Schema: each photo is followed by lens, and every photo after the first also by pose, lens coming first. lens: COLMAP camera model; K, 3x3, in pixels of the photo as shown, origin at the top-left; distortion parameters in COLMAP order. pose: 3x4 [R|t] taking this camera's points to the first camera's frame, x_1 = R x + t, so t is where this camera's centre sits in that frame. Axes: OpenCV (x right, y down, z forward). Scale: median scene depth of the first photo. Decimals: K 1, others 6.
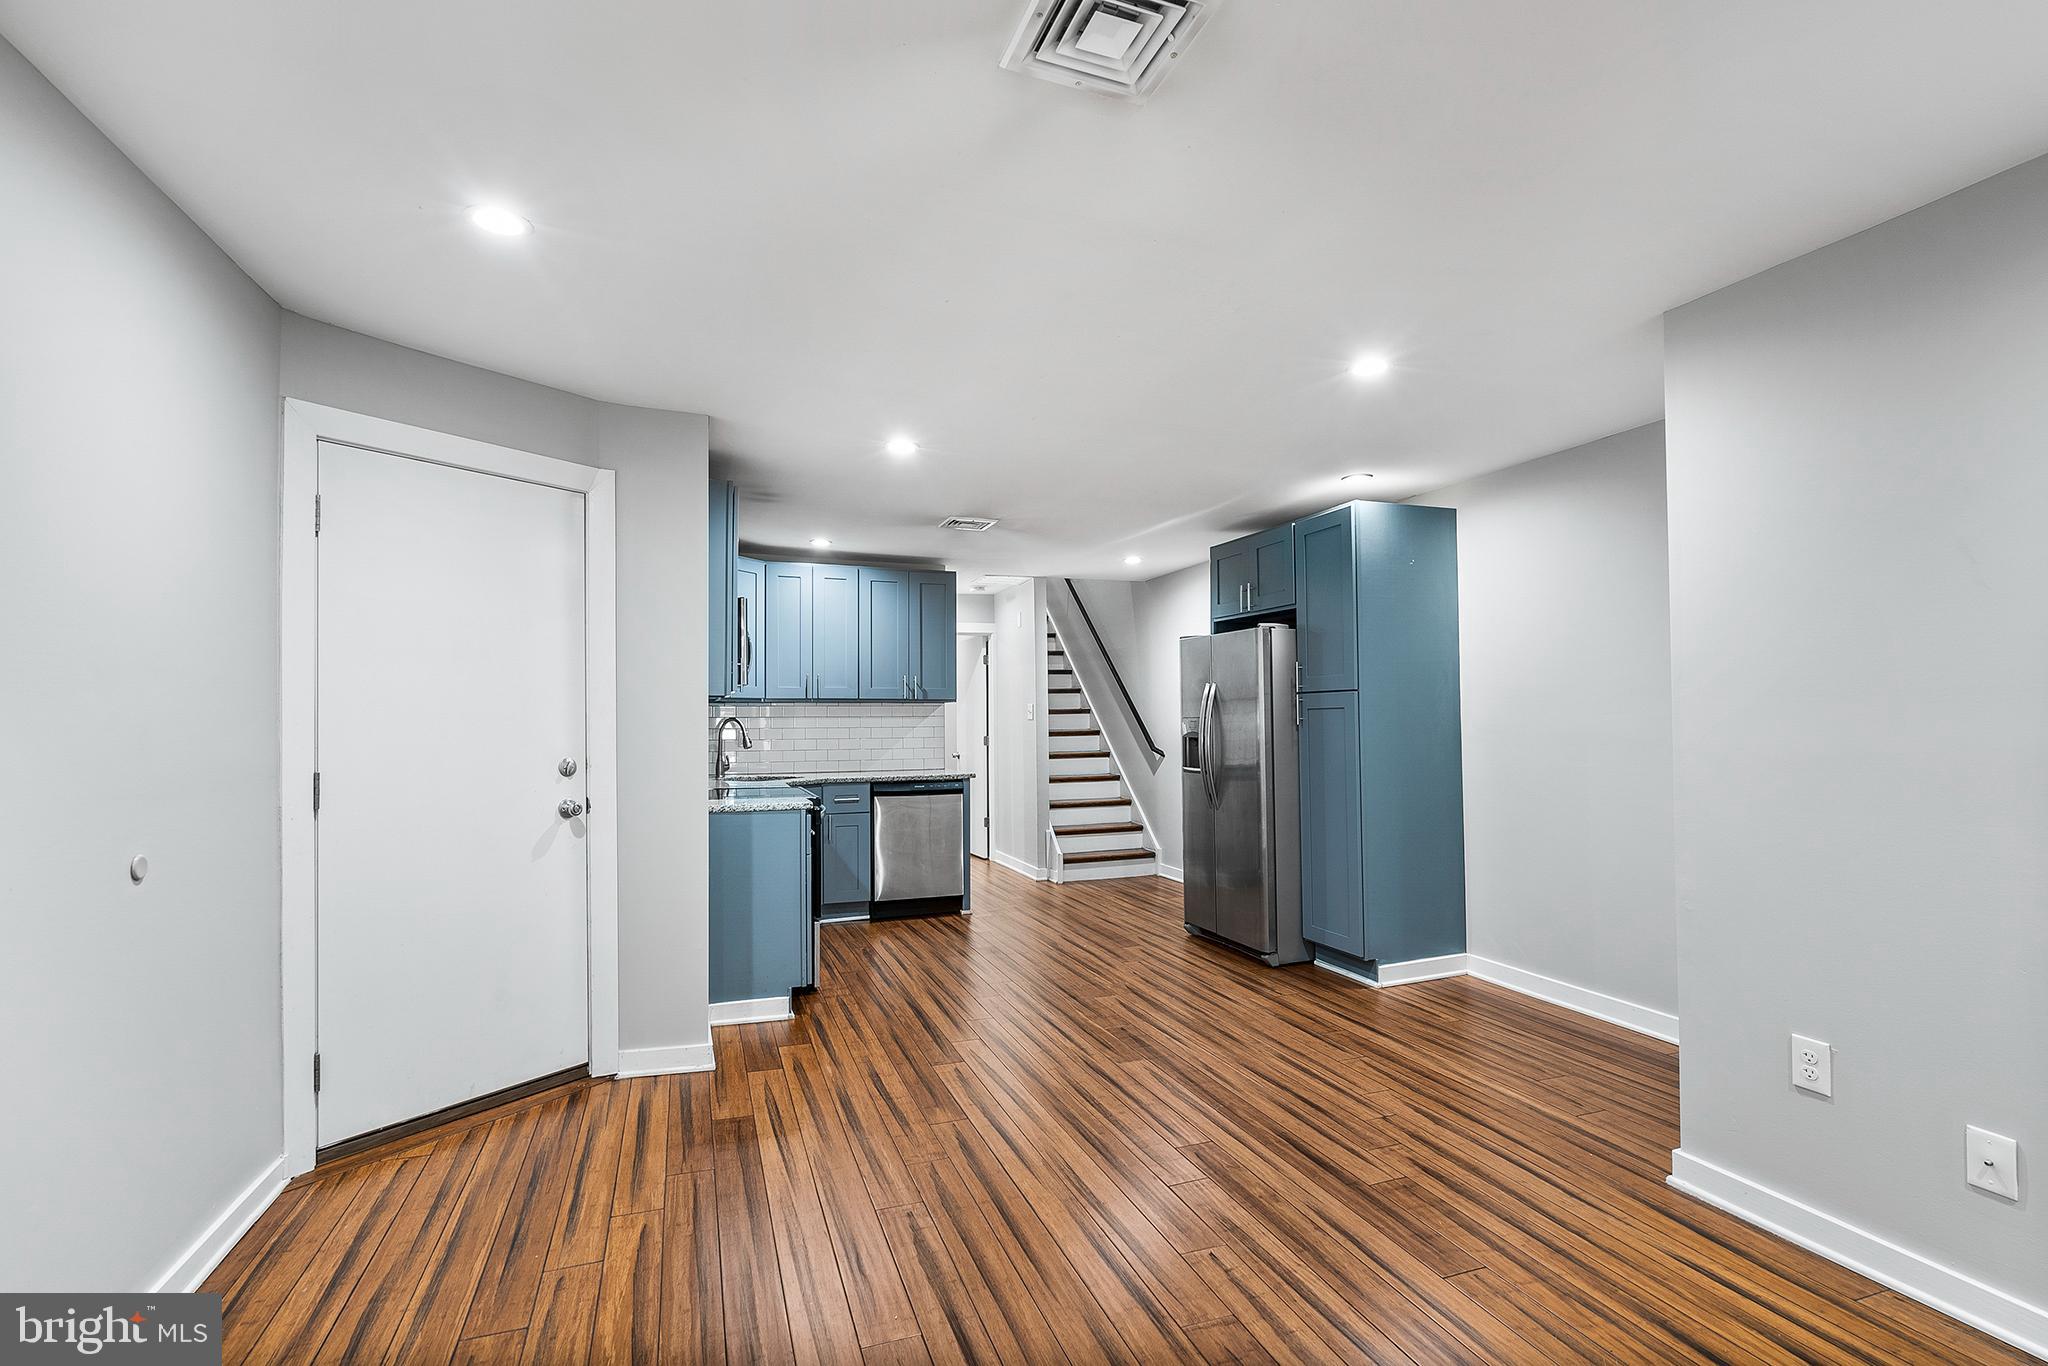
lens RADIAL K [[936.3, 0, 1023.5], [0, 936.3, 700.9], [0, 0, 1]] dist [-0.003108, 0.001040]
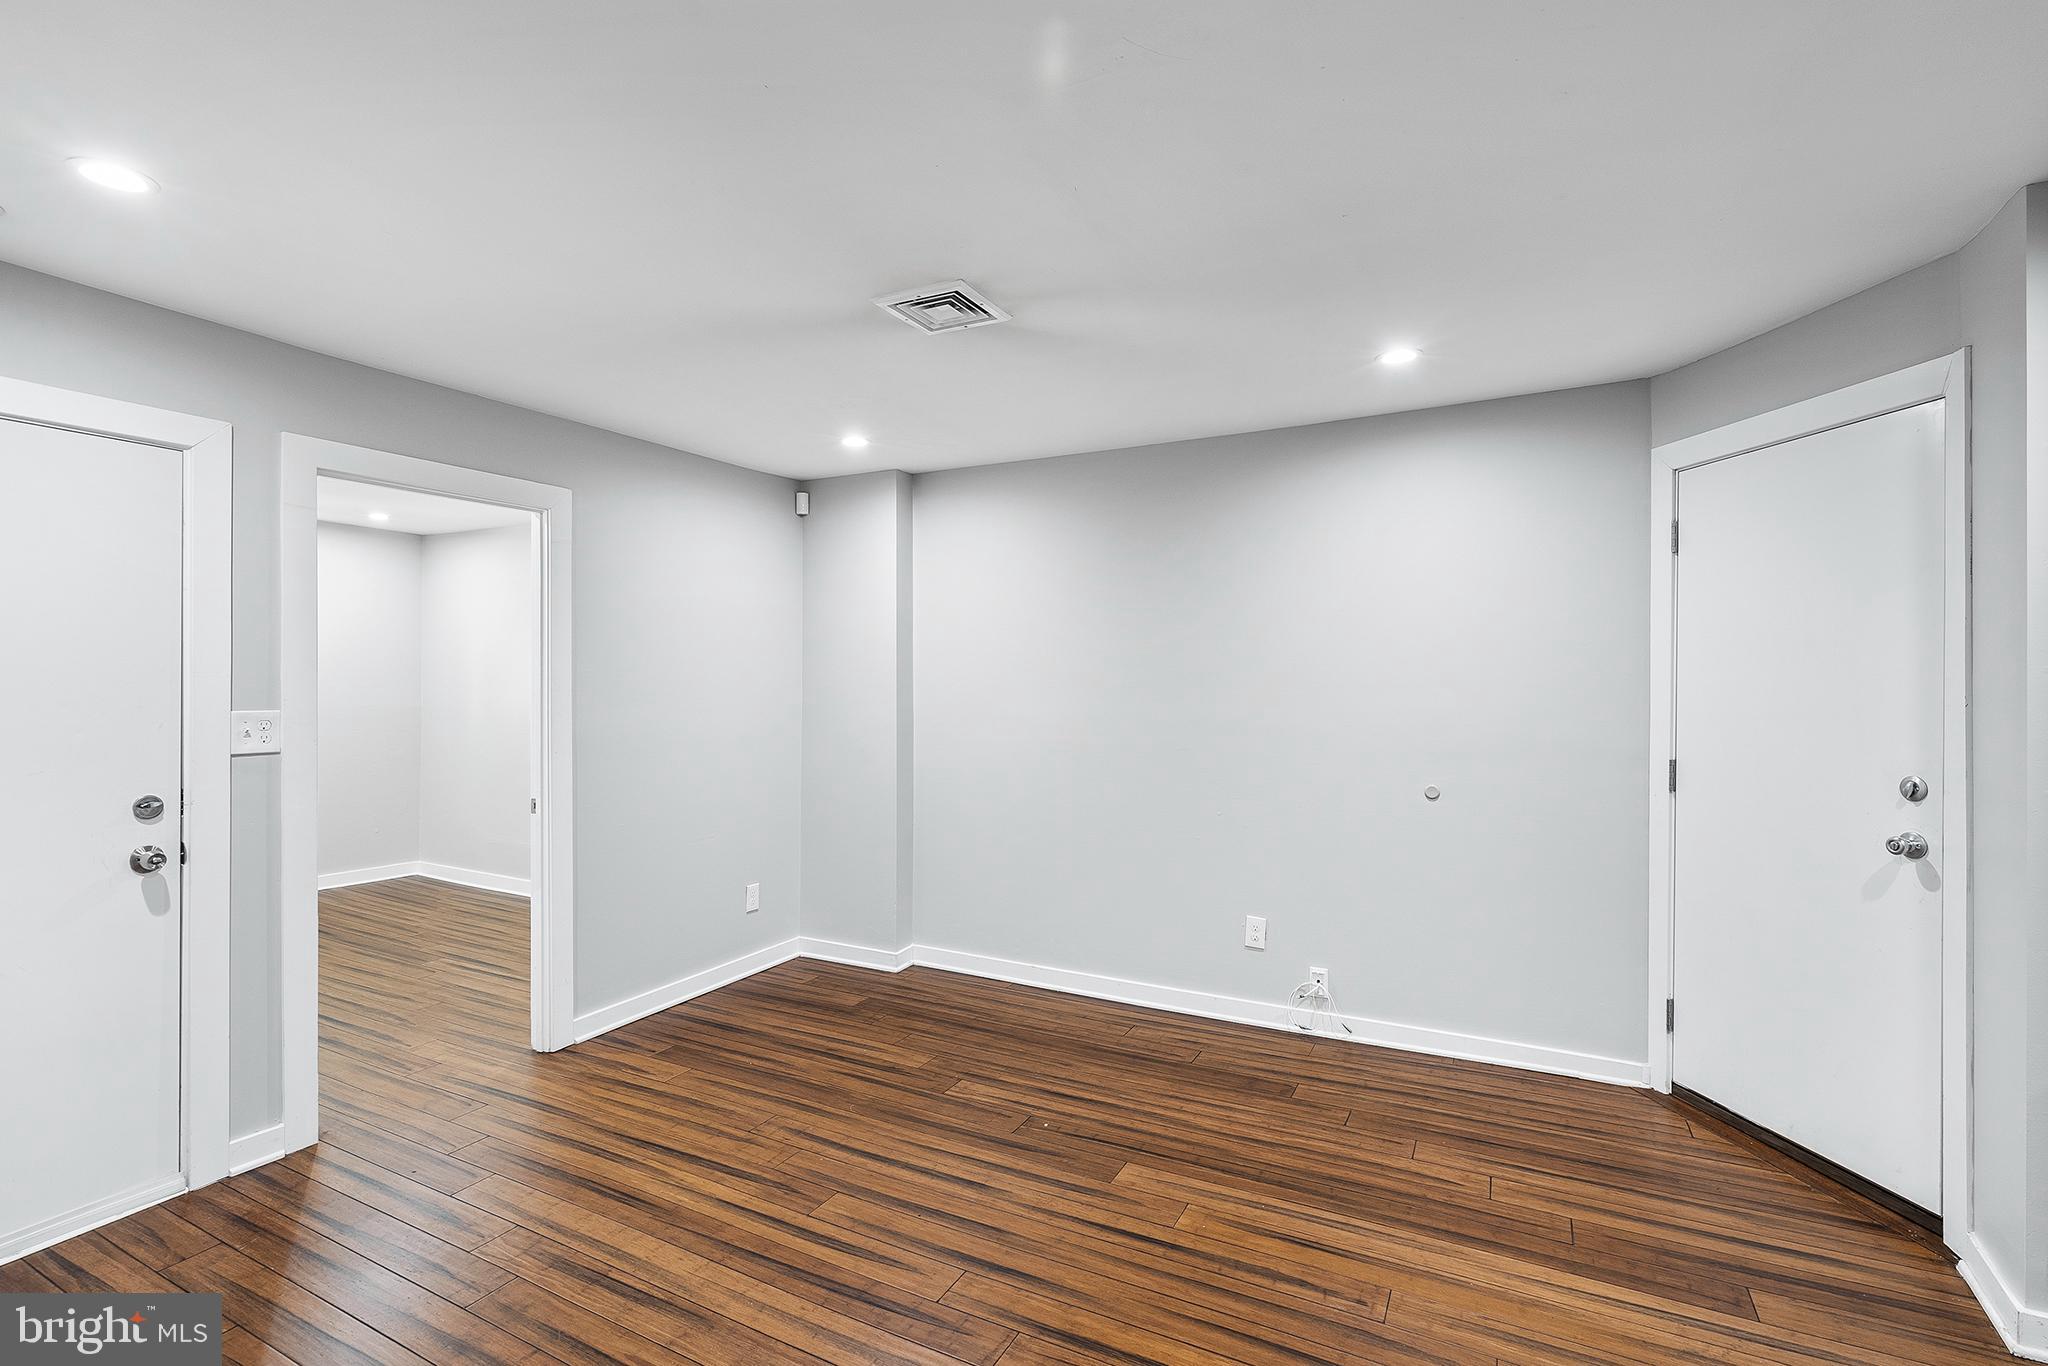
lens RADIAL K [[936.3, 0, 1015.8], [0, 936.3, 683.6], [0, 0, 1]] dist [-0.003108, 0.001040]
pose [[-0.743215, -0.000152, -0.669052, 0.351840], [0.013029, 0.999807, -0.014701, -0.006033], [0.668926, -0.019643, -0.743070, 0.732082]]
